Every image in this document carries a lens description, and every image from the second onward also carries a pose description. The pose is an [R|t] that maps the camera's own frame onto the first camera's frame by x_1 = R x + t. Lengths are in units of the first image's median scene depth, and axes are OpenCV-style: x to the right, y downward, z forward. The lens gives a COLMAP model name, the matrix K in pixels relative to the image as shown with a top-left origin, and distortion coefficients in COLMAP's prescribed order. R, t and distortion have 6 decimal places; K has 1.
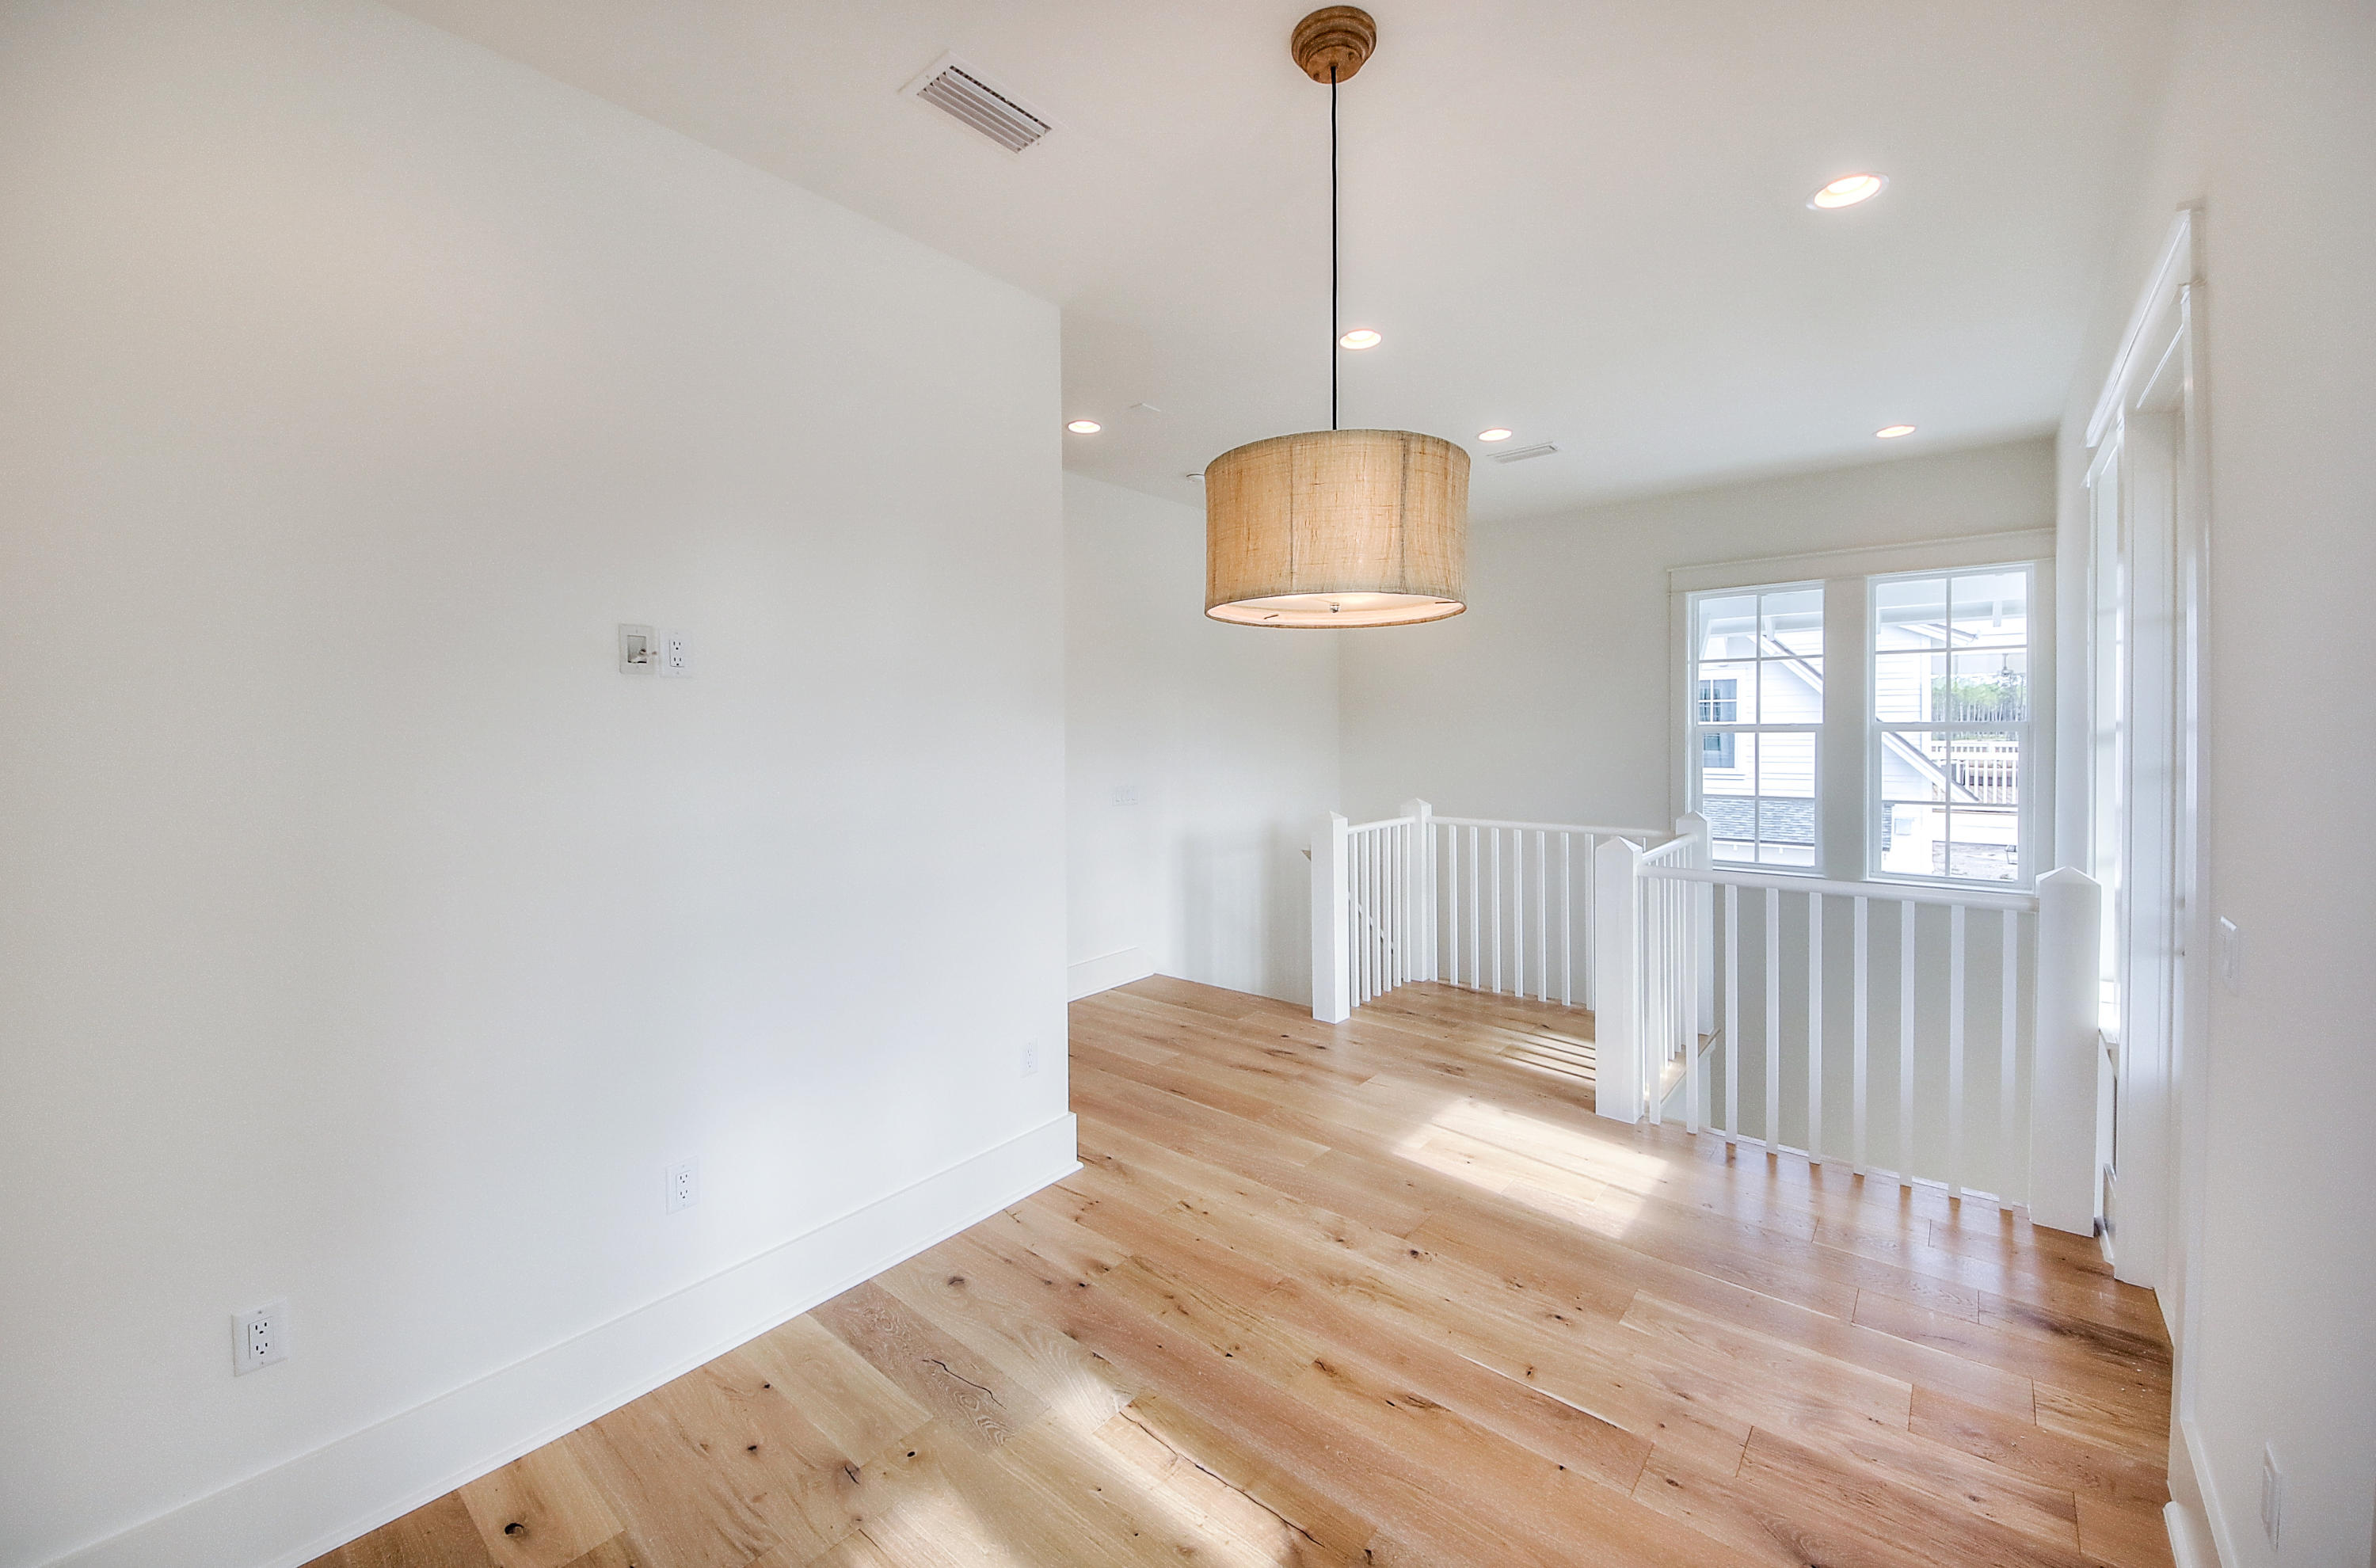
lens RADIAL K [[924.5, 0, 1187.1], [0, 924.5, 737.0], [0, 0, 1]] dist [0.000201, -0.011165]
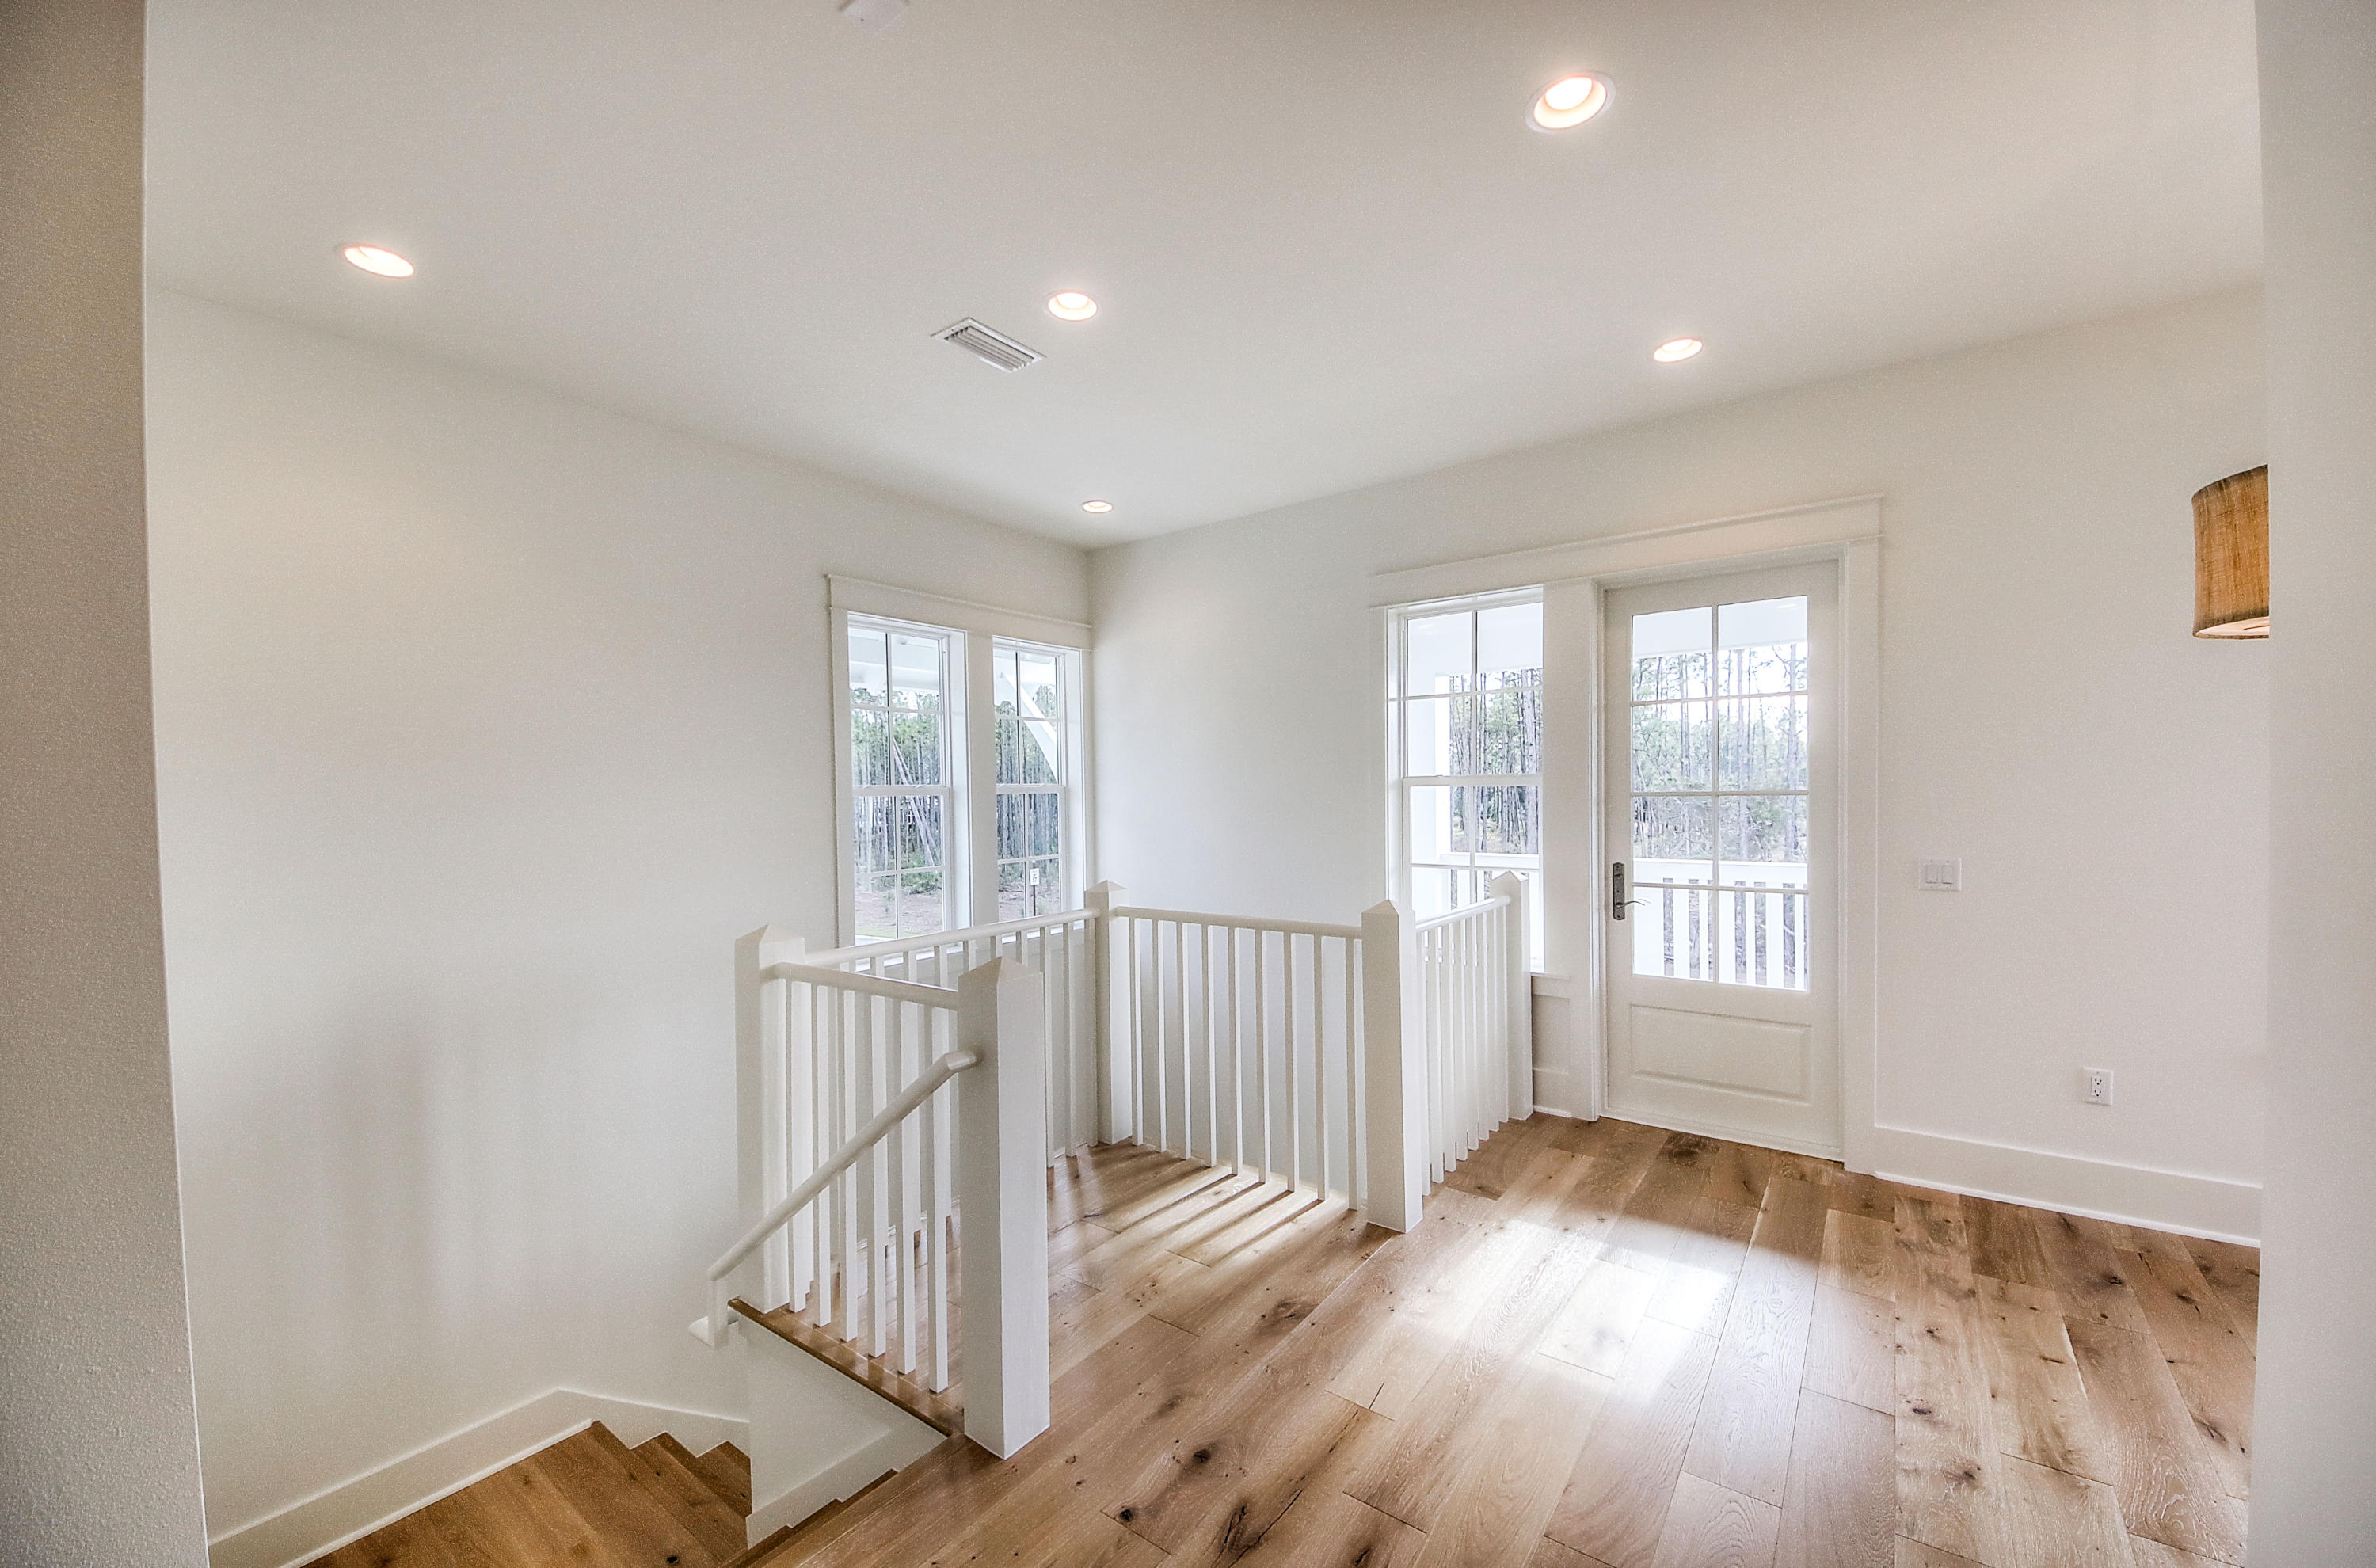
lens RADIAL K [[894.4, 0, 1241.6], [0, 894.4, 793.9], [0, 0, 1]] dist [-0.000419, -0.000086]
pose [[-0.064896, 0.000890, 0.997892, -0.309734], [0.023959, 0.999713, 0.000667, 0.001457], [-0.997604, 0.023951, -0.064898, 1.008671]]
